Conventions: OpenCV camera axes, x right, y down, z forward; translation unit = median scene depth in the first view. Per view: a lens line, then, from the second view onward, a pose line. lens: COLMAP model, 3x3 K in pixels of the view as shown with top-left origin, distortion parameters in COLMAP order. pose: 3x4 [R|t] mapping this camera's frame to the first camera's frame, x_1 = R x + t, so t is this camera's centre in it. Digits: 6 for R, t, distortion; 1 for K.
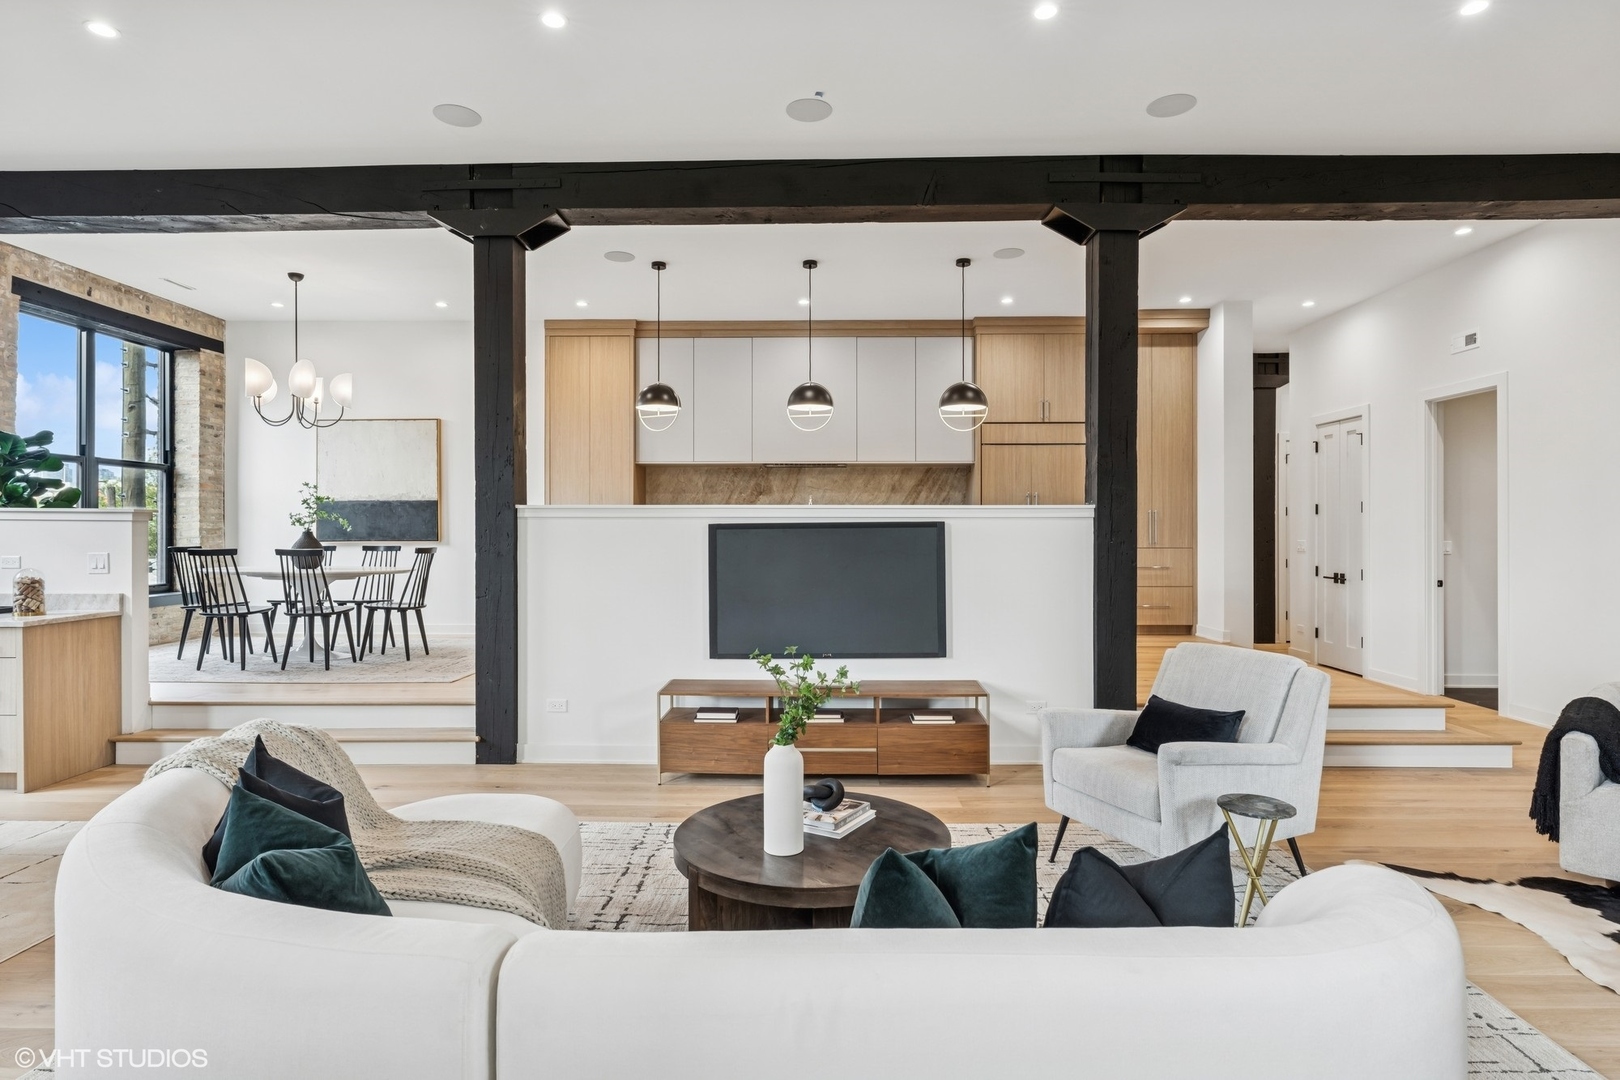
lens RADIAL K [[830.9, 0, 795.9], [0, 830.9, 519.3], [0, 0, 1]] dist [-0.000383, 0.001519]
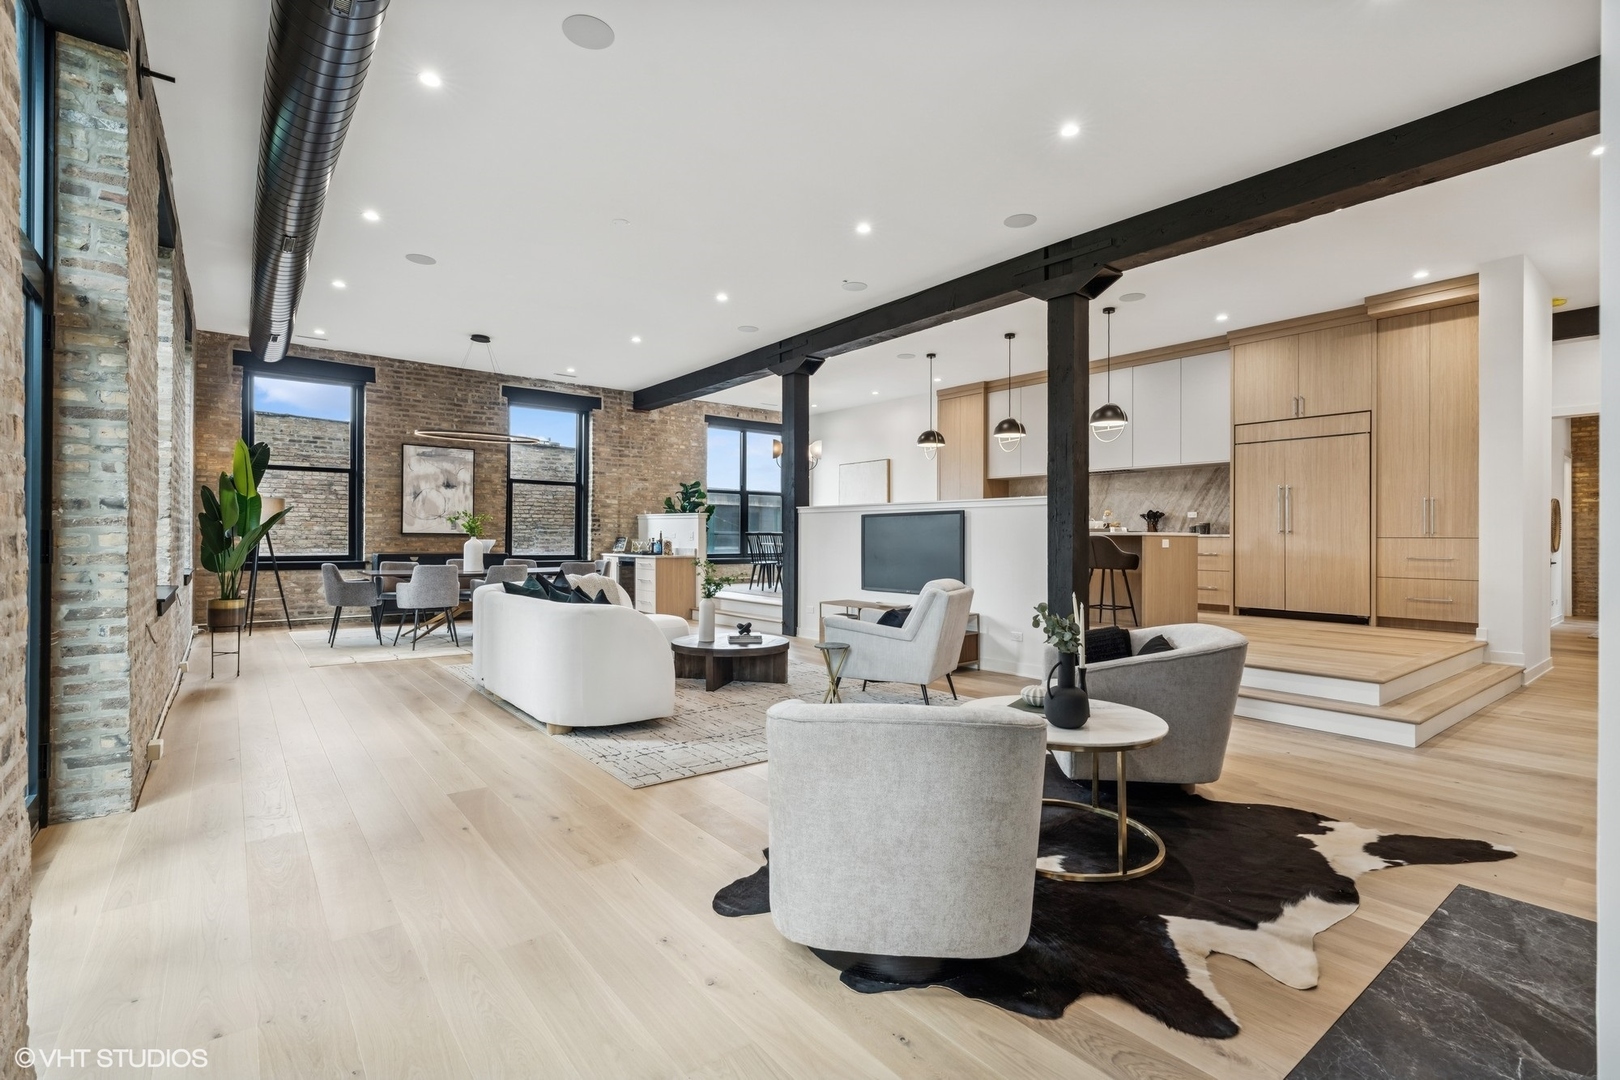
lens RADIAL K [[751.5, 0, 804.9], [0, 751.5, 547.3], [0, 0, 1]] dist [0.004031, 0.000011]
pose [[0.616647, 0.018724, -0.787017, 0.766831], [0.005426, 0.999592, 0.028033, 0.017164], [0.787221, -0.021556, 0.616294, -0.067255]]
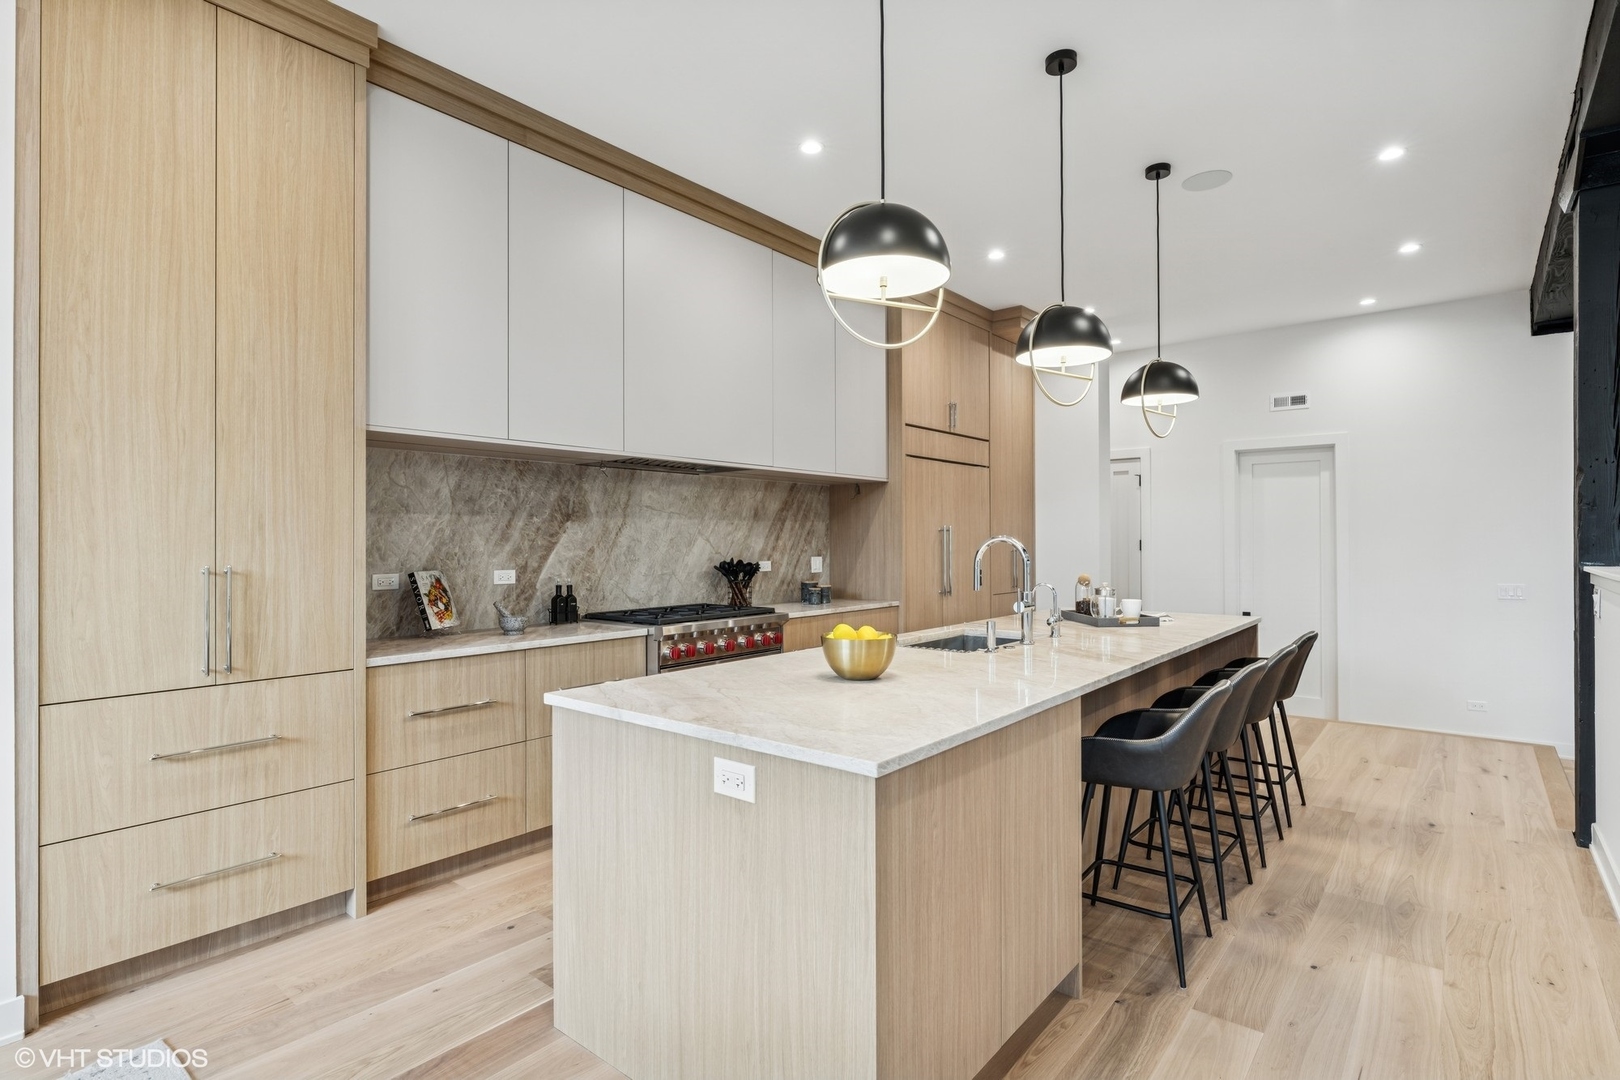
lens RADIAL K [[806.8, 0, 804.7], [0, 806.8, 536.8], [0, 0, 1]] dist [-0.002006, 0.001980]
pose [[0.629076, 0.002791, 0.777339, -0.404930], [-0.006122, 0.999980, 0.001364, -0.026617], [-0.777320, -0.005617, 0.629081, 0.750120]]
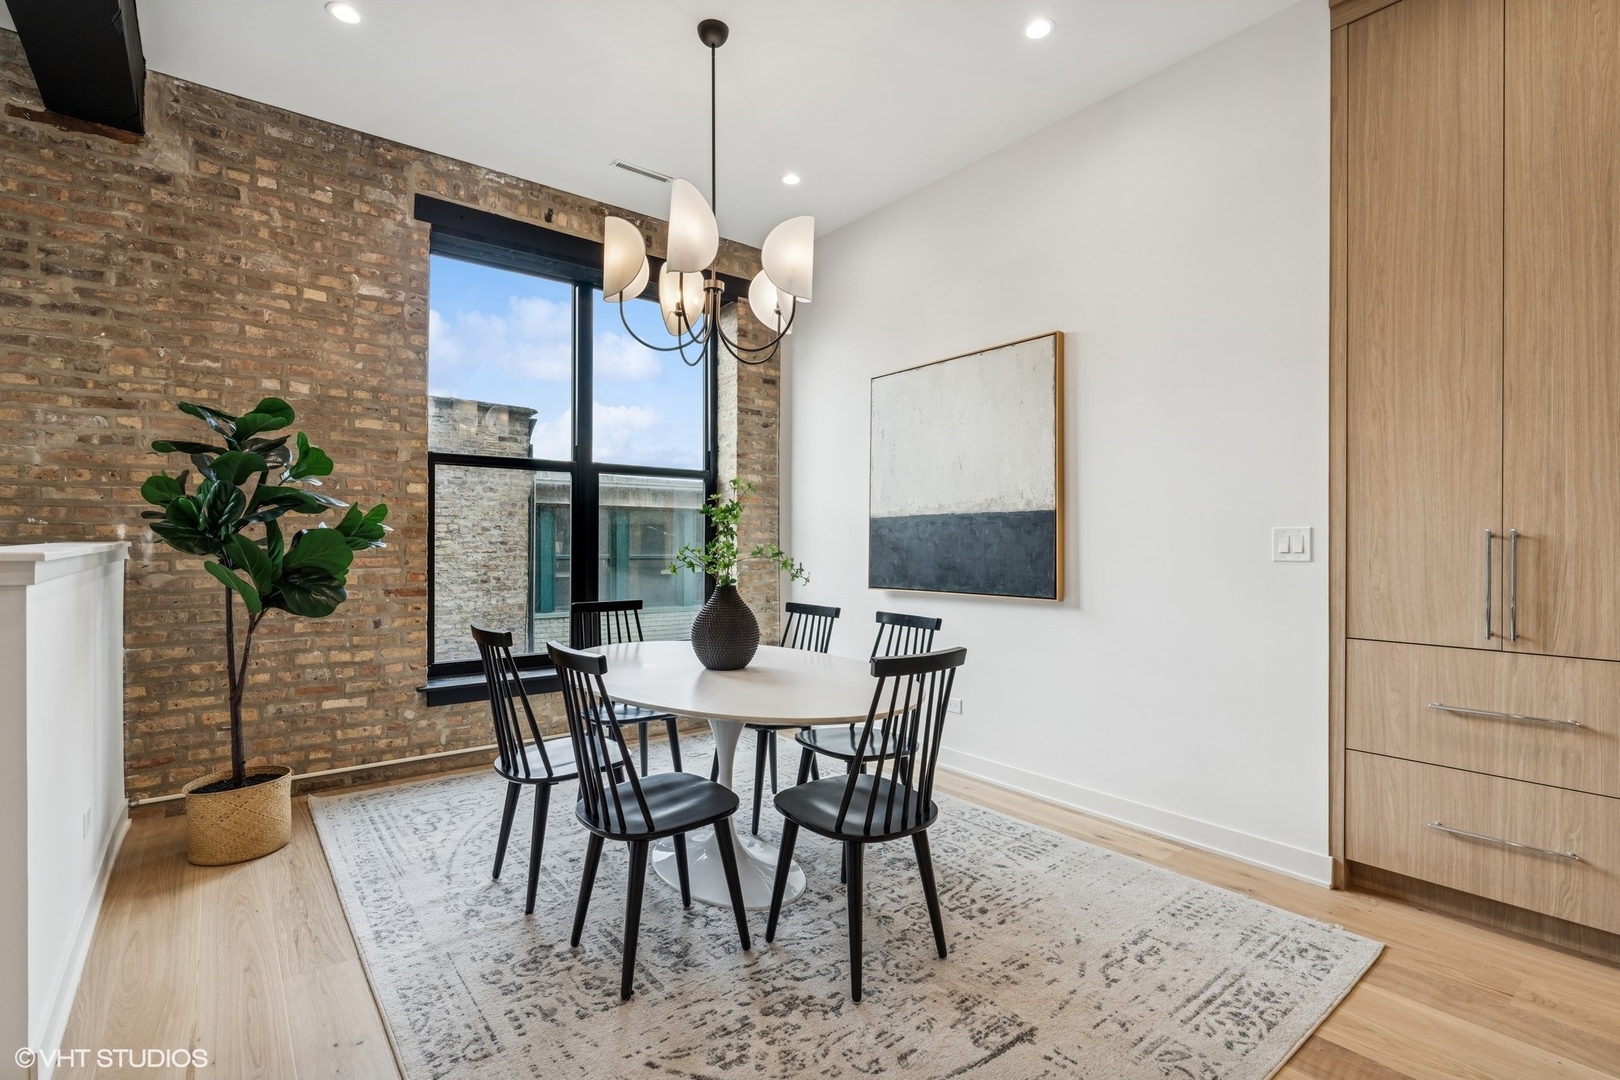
lens RADIAL K [[751.5, 0, 810.5], [0, 751.5, 539.2], [0, 0, 1]] dist [0.004031, 0.000011]
pose [[0.645253, -0.000713, -0.763968, -0.236368], [0.009009, 0.999937, 0.006676, -0.012442], [0.763916, -0.011190, 0.645219, 0.737282]]
